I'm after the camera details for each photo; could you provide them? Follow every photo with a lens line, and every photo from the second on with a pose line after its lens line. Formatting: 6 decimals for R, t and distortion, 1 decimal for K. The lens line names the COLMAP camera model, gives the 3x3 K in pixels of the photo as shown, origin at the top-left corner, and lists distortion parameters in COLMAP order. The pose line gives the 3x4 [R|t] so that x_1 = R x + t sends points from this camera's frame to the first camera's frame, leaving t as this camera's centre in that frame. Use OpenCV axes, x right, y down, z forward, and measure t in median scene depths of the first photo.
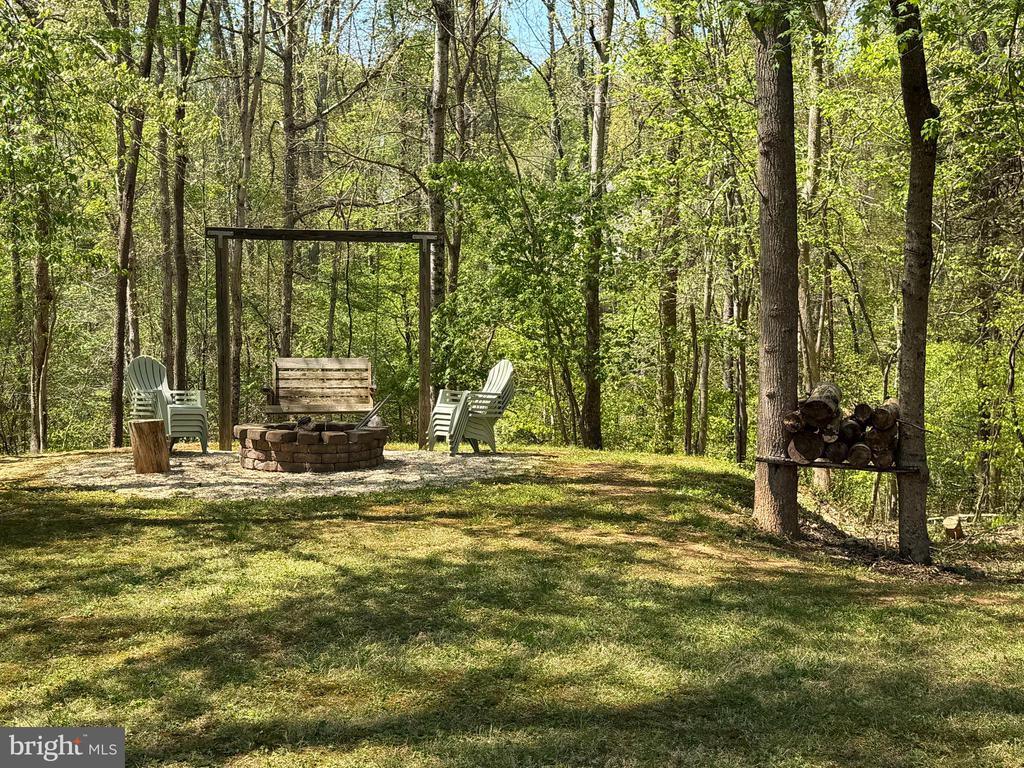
lens RADIAL K [[1397.0, 0, 517.9], [0, 1397.0, 381.4], [0, 0, 1]] dist [0.160071, 0.000000]
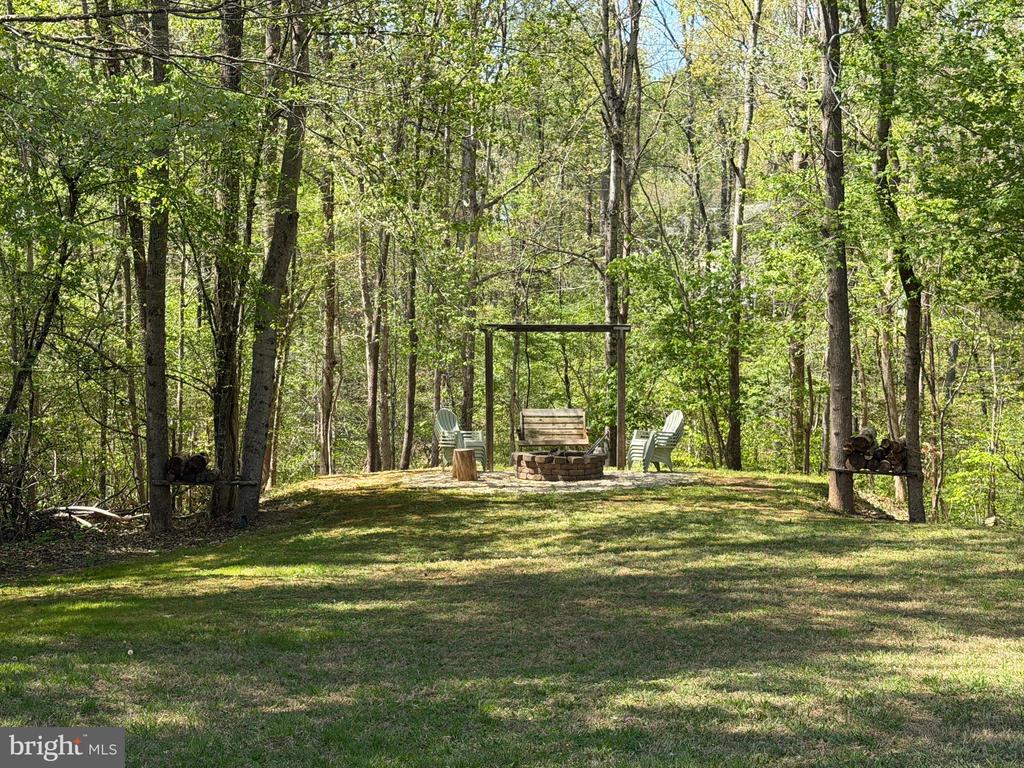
lens RADIAL K [[1584.6, 0, 513.5], [0, 1584.6, 384.7], [0, 0, 1]] dist [0.123661, 0.000000]
pose [[0.996615, -0.005614, -0.082018, -0.047072], [0.004049, 0.999807, -0.019235, -0.011286], [0.082110, 0.018838, 0.996445, -0.774072]]
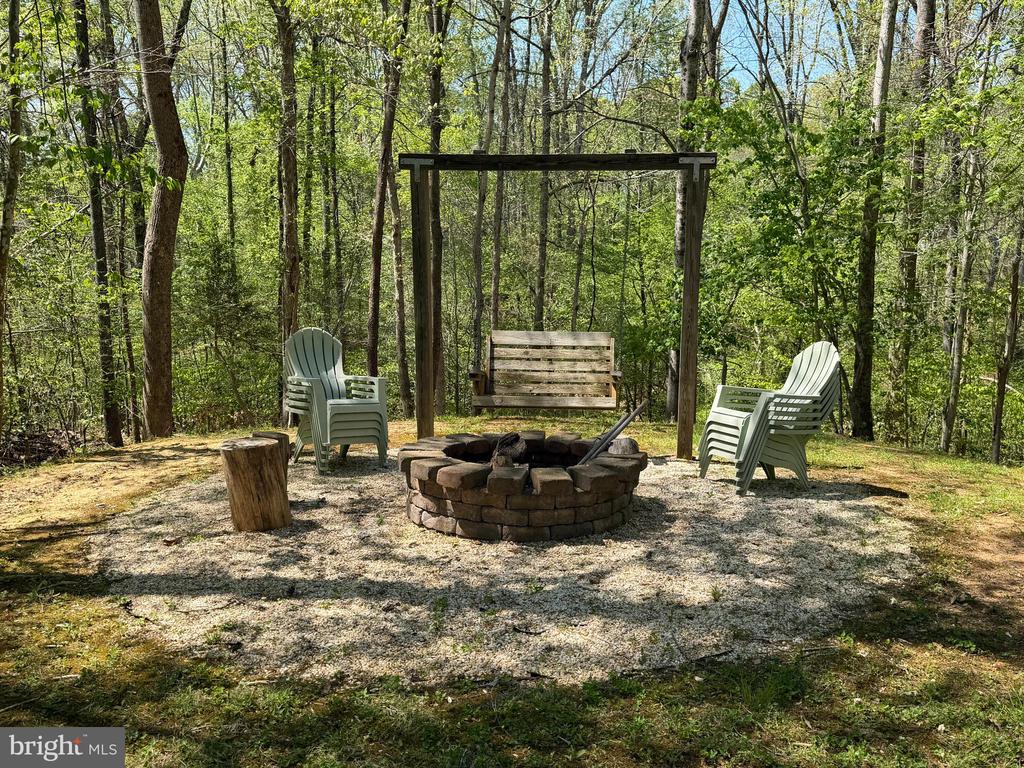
lens RADIAL K [[907.6, 0, 511.7], [0, 907.6, 391.9], [0, 0, 1]] dist [0.077102, 0.002258]
pose [[0.977528, 0.030163, -0.208638, -0.063483], [-0.014449, 0.996970, 0.076434, -0.023709], [0.210311, -0.071702, 0.975002, 0.577559]]
